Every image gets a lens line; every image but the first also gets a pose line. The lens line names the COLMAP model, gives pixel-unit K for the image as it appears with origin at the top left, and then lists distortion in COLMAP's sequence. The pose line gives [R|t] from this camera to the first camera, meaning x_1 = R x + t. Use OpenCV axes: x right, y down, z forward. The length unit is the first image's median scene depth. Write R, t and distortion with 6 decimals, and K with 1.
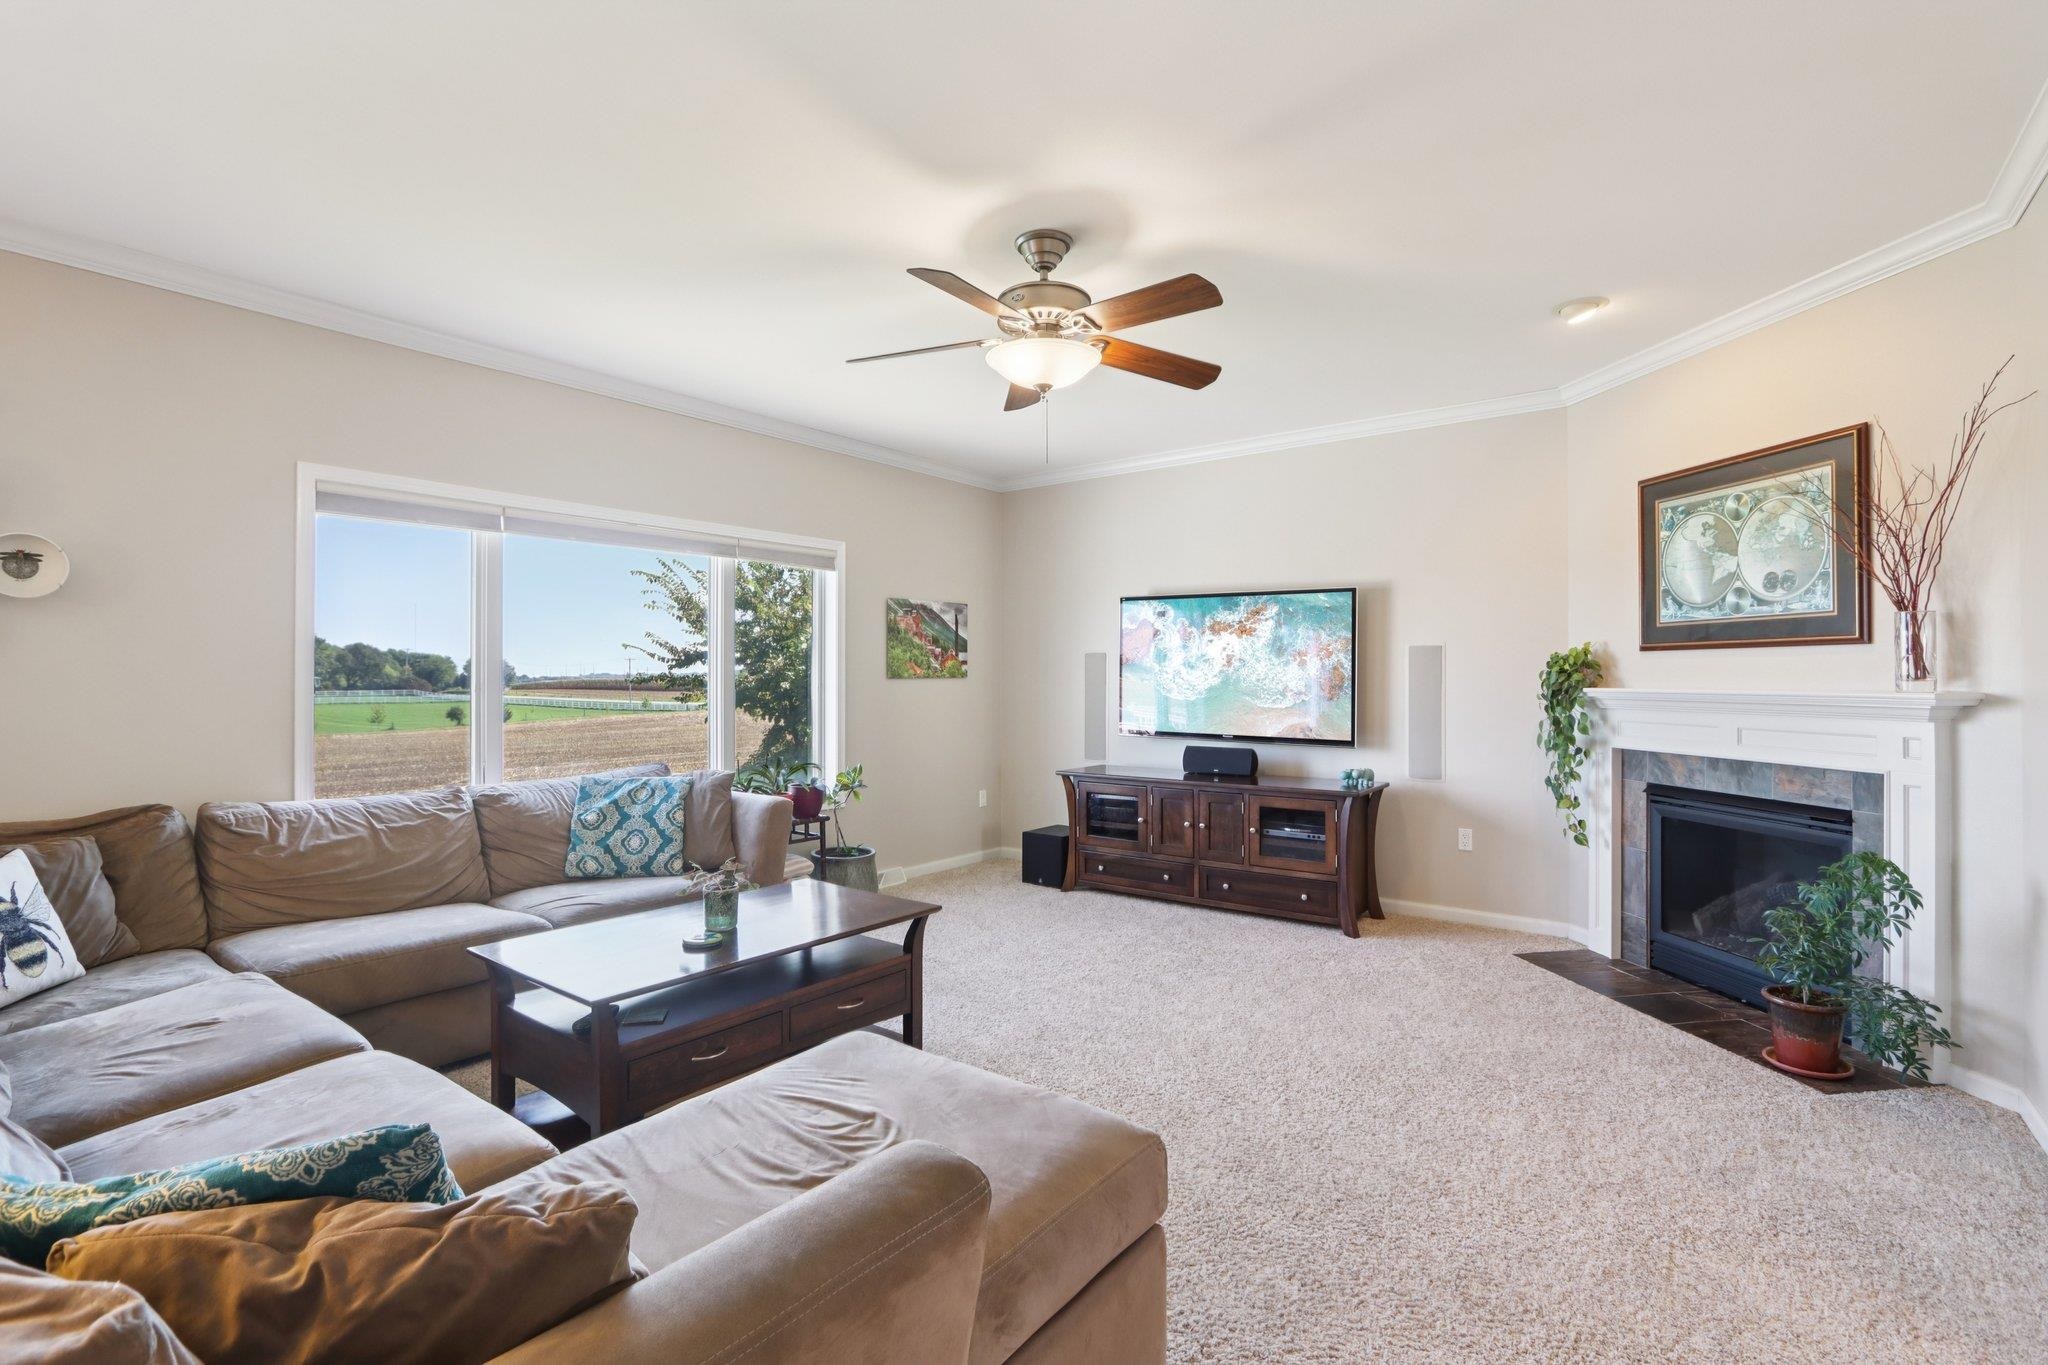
lens RADIAL K [[946.3, 0, 1017.7], [0, 946.3, 678.4], [0, 0, 1]] dist [-0.015080, 0.002045]
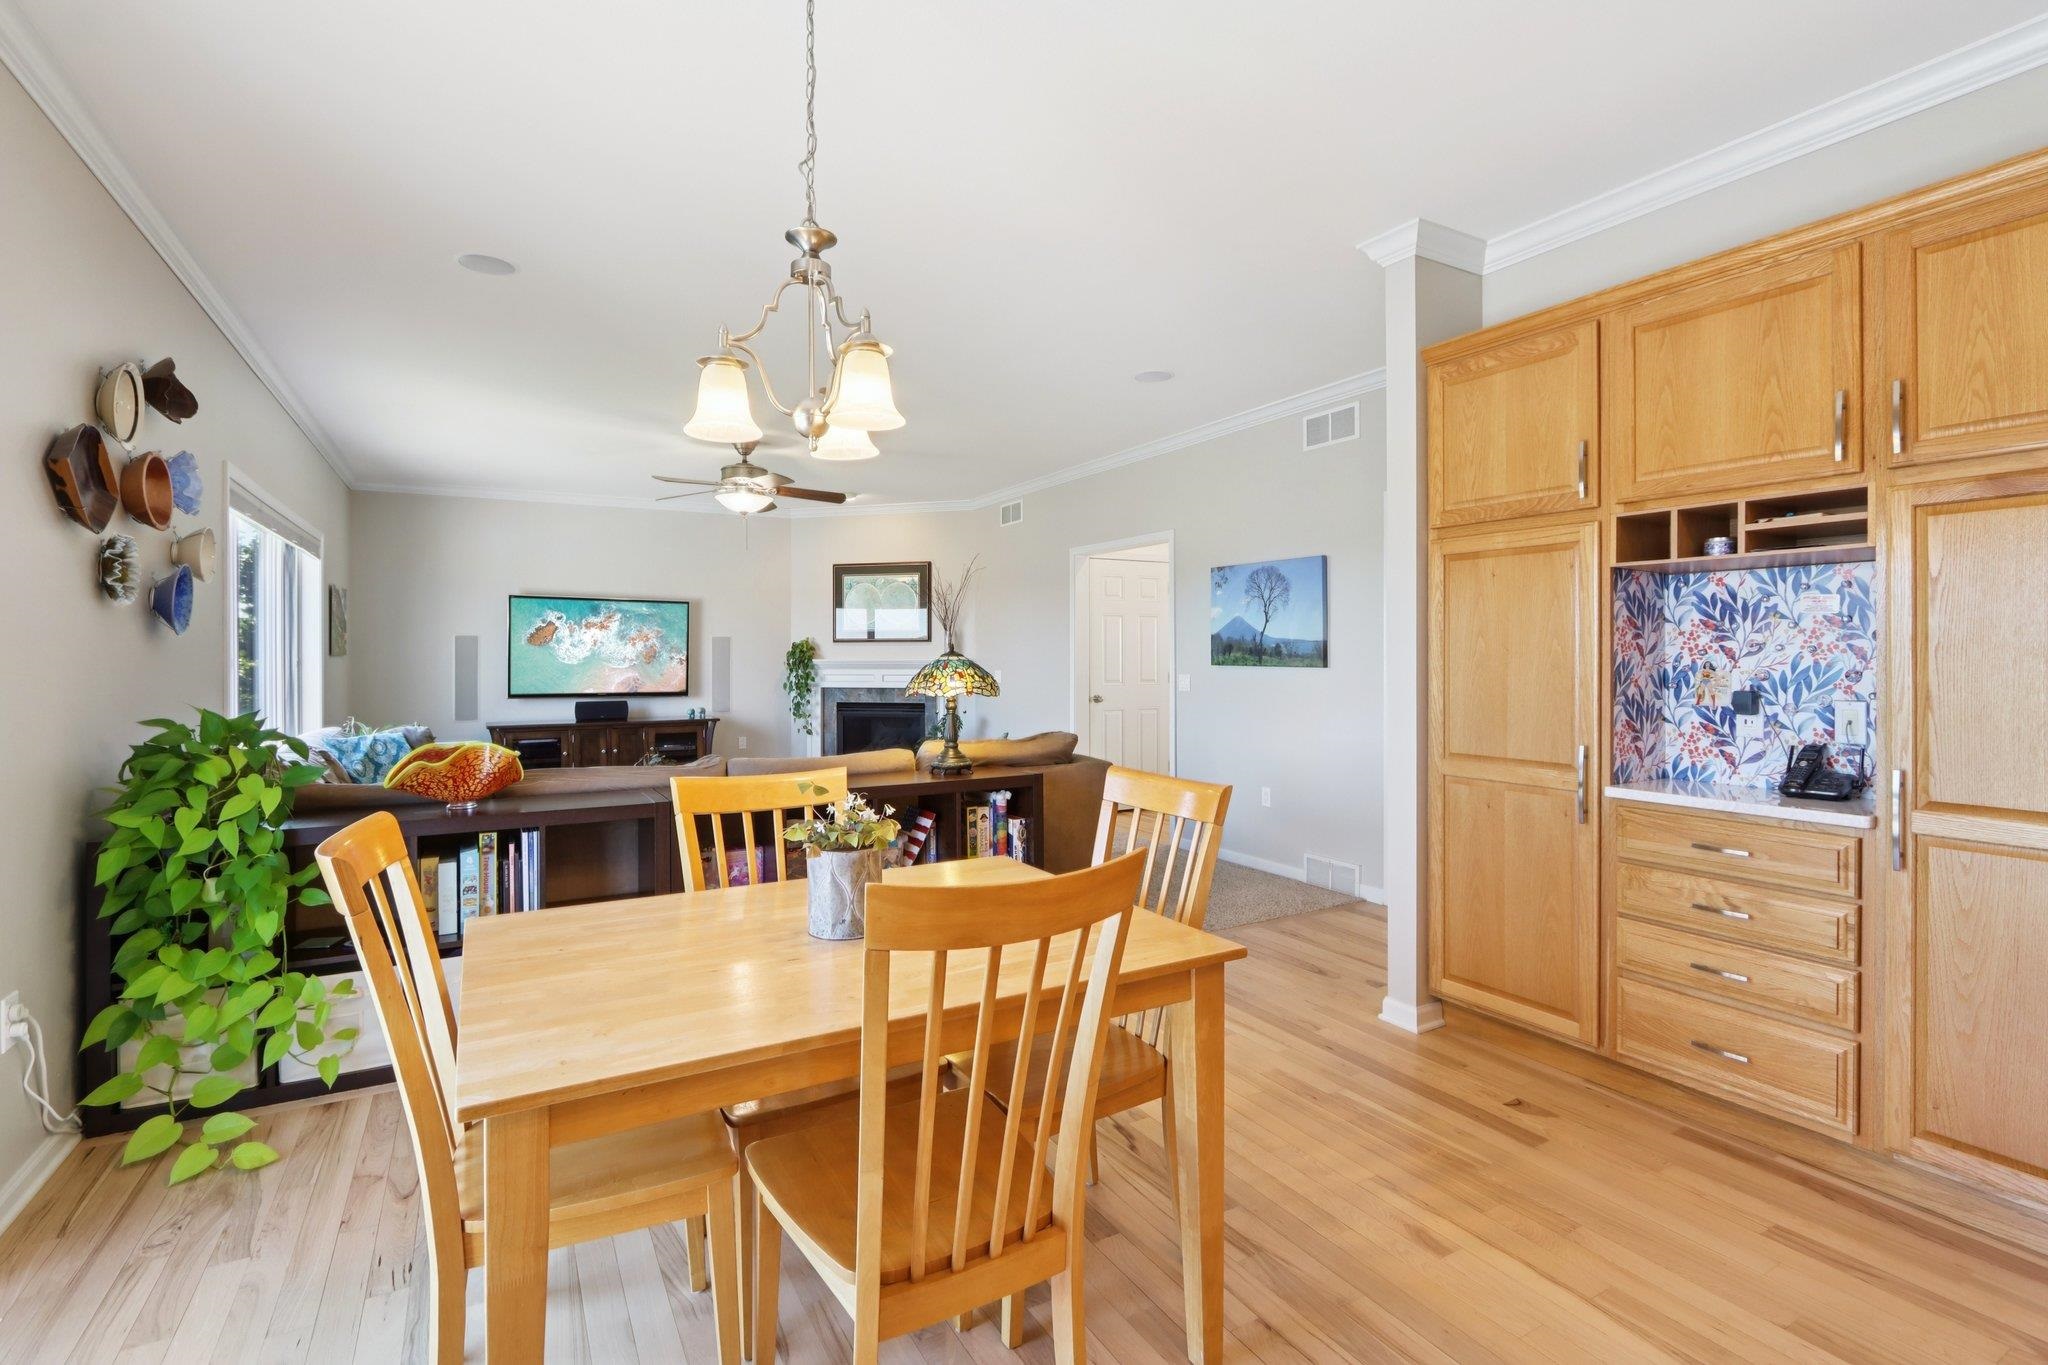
lens RADIAL K [[946.3, 0, 1001.4], [0, 946.3, 651.7], [0, 0, 1]] dist [-0.015080, 0.002045]
pose [[0.395535, 0.004432, 0.918440, -1.127003], [0.000041, 0.999988, -0.004843, 0.003127], [-0.918451, 0.001954, 0.395530, -0.211945]]
